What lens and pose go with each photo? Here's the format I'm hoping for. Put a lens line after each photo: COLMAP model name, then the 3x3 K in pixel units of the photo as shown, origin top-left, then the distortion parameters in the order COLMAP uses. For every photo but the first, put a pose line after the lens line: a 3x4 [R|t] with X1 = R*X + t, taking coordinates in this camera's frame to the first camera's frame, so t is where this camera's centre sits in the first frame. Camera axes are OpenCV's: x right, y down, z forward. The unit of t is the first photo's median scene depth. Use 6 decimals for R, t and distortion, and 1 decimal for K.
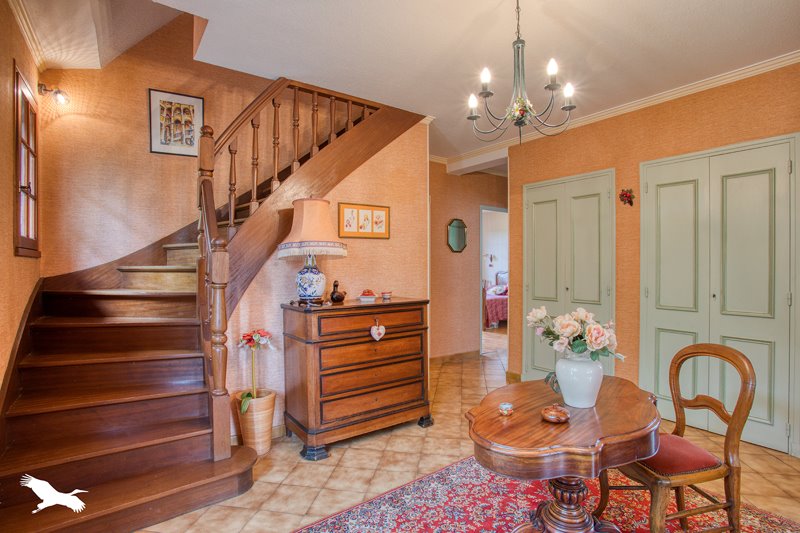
lens RADIAL K [[397.6, 0, 399.9], [0, 397.6, 266.2], [0, 0, 1]] dist [-0.006750, -0.000747]
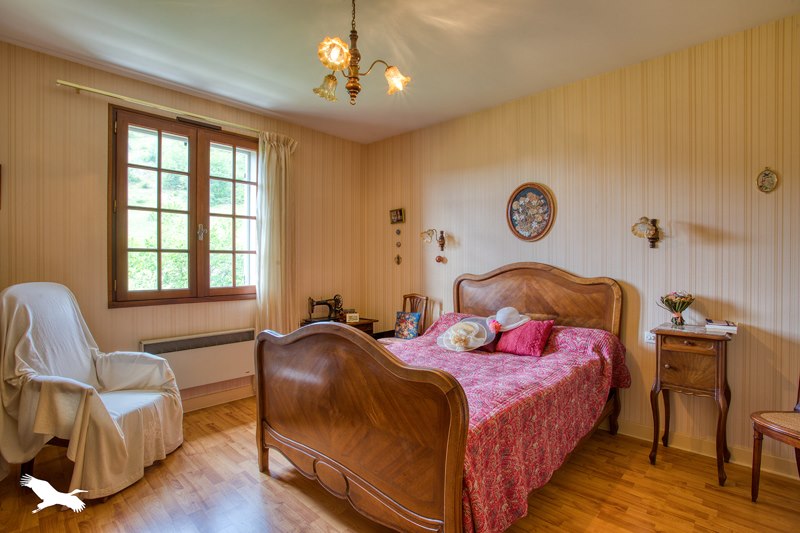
lens RADIAL K [[397.6, 0, 400.9], [0, 397.6, 266.0], [0, 0, 1]] dist [-0.006750, -0.000747]
pose [[0.979541, 0.004035, 0.201204, 0.116753], [-0.004199, 0.999991, 0.000385, 0.004279], [-0.201200, -0.001222, 0.979549, 0.644147]]
